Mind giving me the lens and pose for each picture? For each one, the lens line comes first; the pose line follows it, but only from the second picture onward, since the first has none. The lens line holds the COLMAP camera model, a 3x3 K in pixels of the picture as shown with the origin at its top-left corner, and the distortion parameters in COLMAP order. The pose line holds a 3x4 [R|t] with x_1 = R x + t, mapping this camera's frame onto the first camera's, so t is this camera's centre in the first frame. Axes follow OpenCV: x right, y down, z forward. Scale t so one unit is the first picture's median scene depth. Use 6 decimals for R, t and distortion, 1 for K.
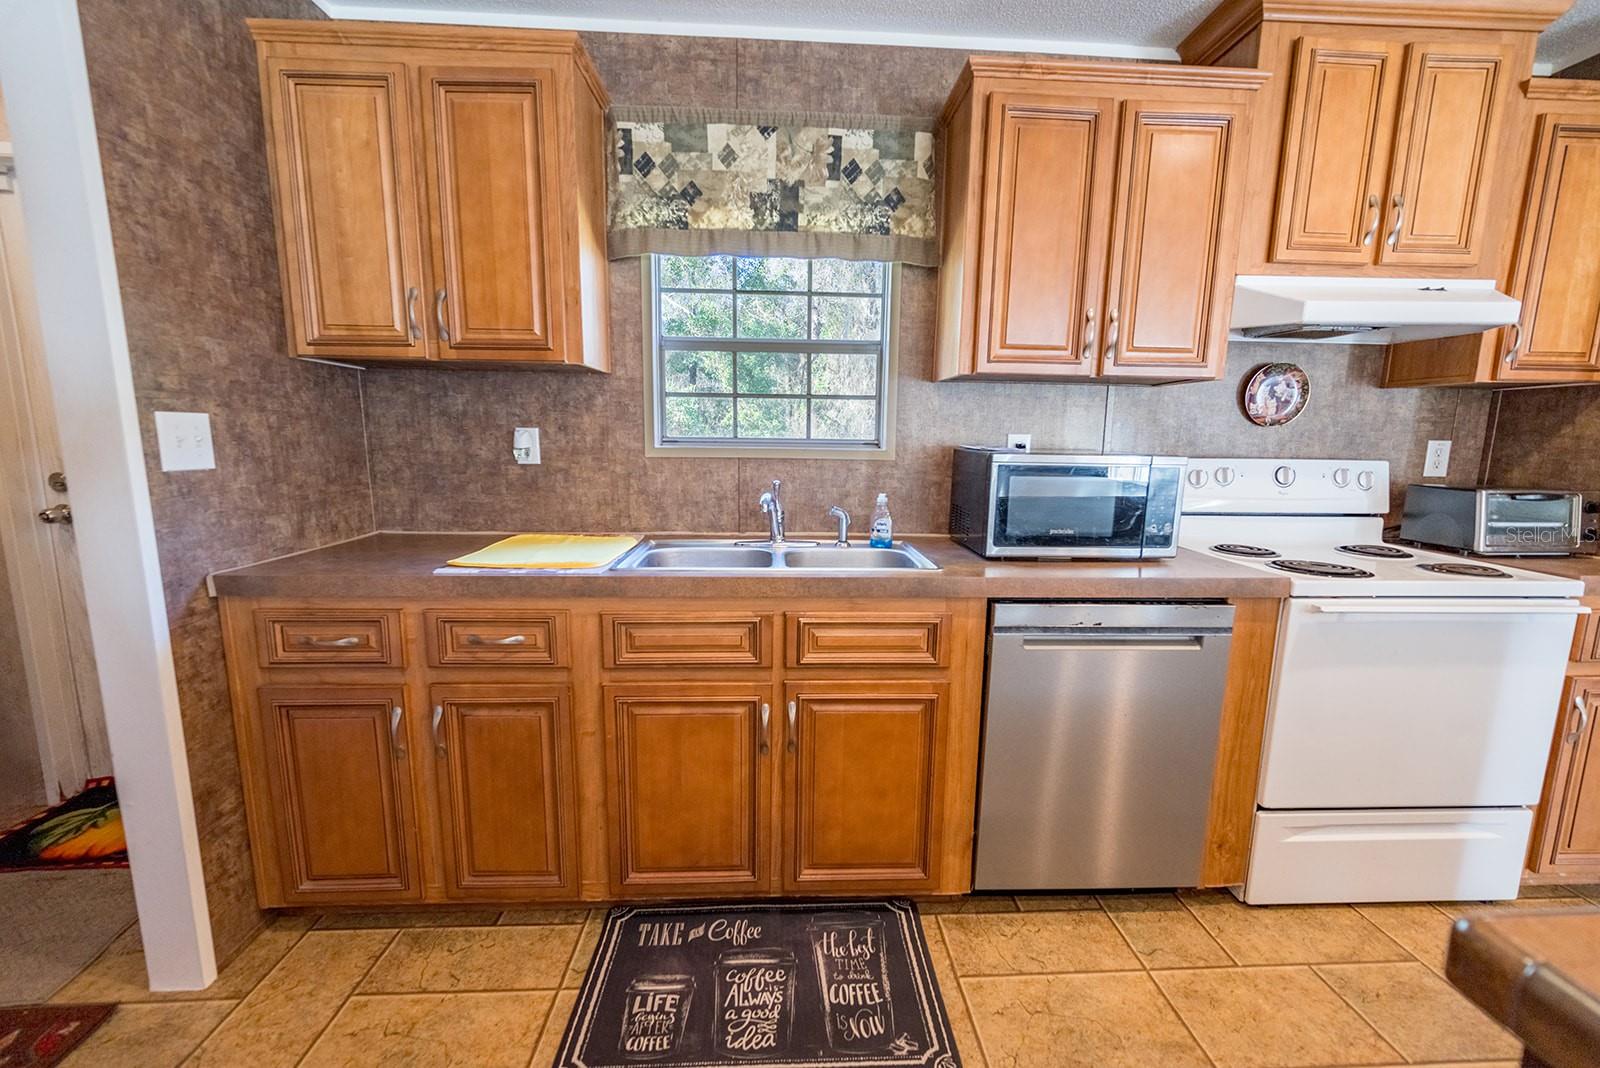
lens RADIAL K [[651.3, 0, 807.8], [0, 651.3, 537.9], [0, 0, 1]] dist [-0.001614, -0.000513]
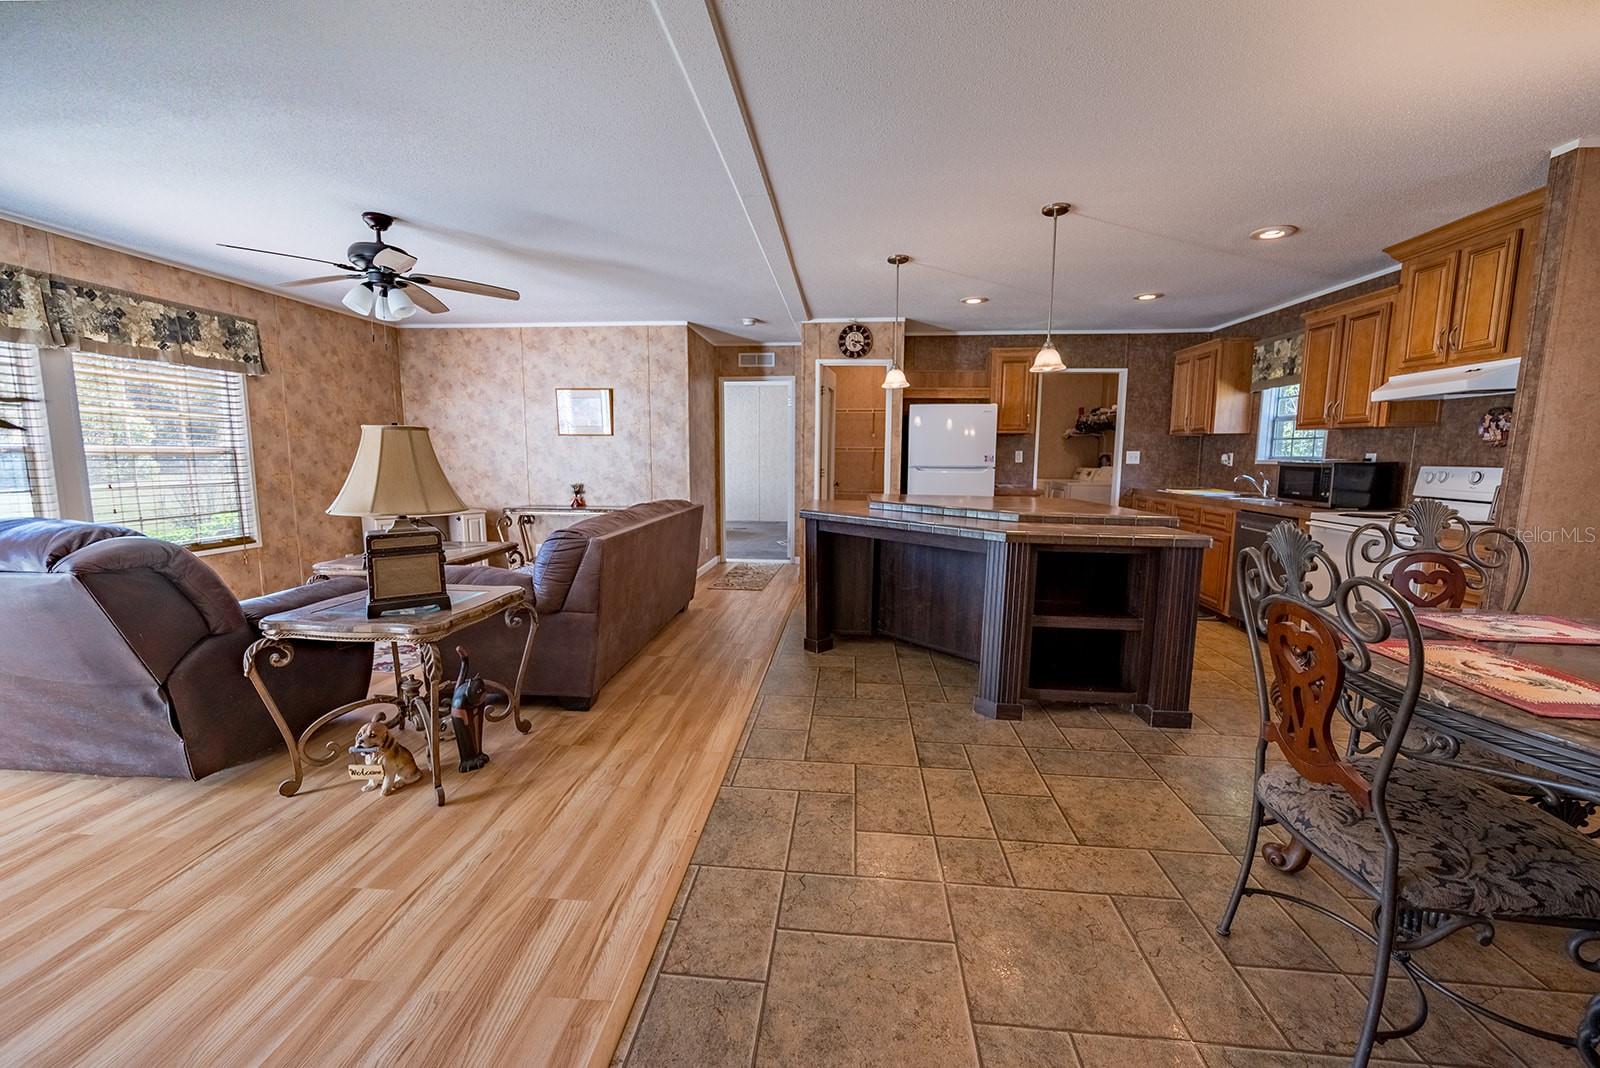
lens RADIAL K [[640.5, 0, 796.6], [0, 640.5, 533.9], [0, 0, 1]] dist [-0.000841, -0.000184]
pose [[-0.140969, 0.112909, -0.983554, 2.891552], [-0.155665, 0.978590, 0.134650, 0.103778], [0.977699, 0.172086, -0.120375, -0.504320]]
